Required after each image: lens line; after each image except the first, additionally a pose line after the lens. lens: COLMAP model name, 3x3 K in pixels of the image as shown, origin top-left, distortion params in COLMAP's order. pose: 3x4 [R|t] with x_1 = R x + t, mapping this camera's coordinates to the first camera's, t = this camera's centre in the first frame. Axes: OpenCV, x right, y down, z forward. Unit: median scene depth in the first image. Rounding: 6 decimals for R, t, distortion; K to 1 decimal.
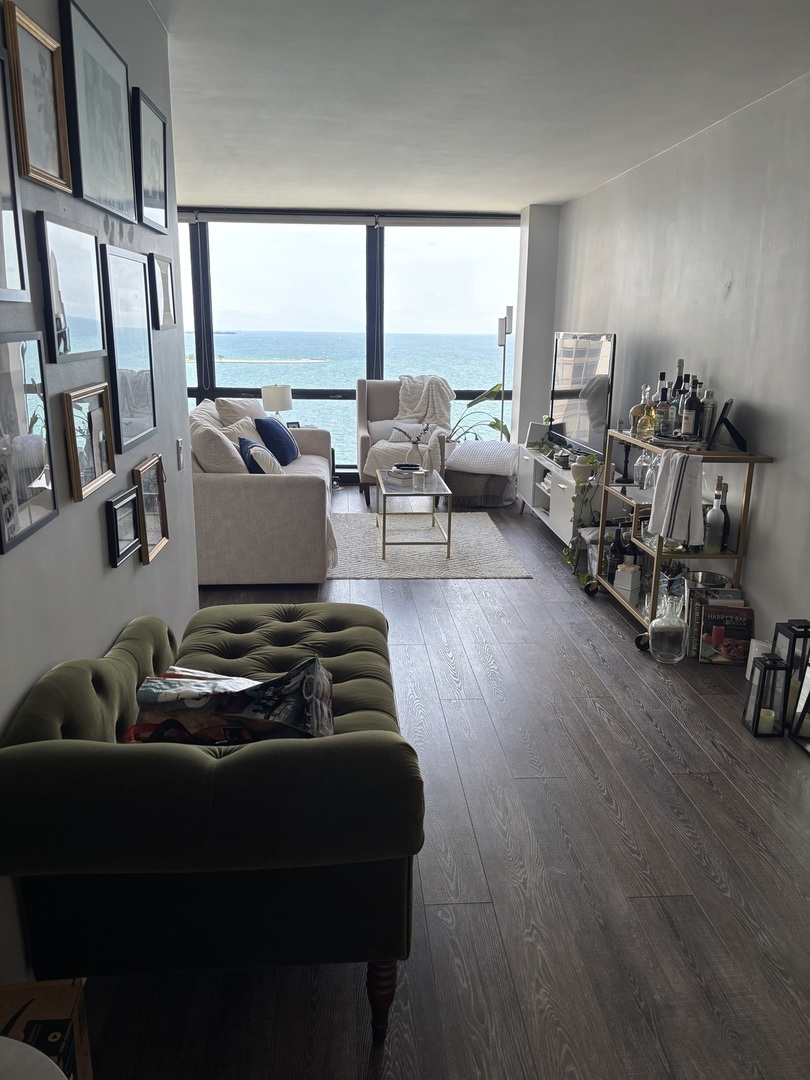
lens RADIAL K [[819.4, 0, 398.6], [0, 819.4, 541.0], [0, 0, 1]] dist [-0.015479, 0.000739]
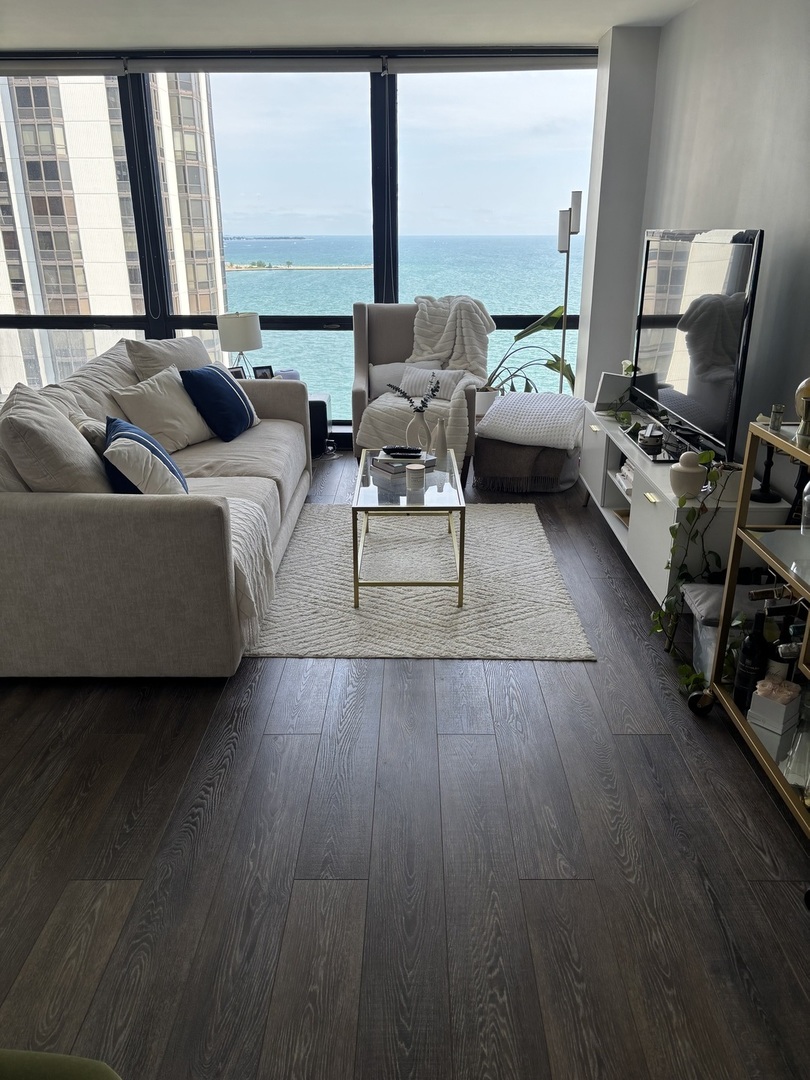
lens RADIAL K [[819.4, 0, 412.8], [0, 819.4, 538.4], [0, 0, 1]] dist [-0.015479, 0.000739]
pose [[0.997610, 0.013358, -0.067792, 0.052207], [-0.006071, 0.994285, 0.106582, -0.076456], [0.068828, -0.105916, 0.991990, 0.306246]]
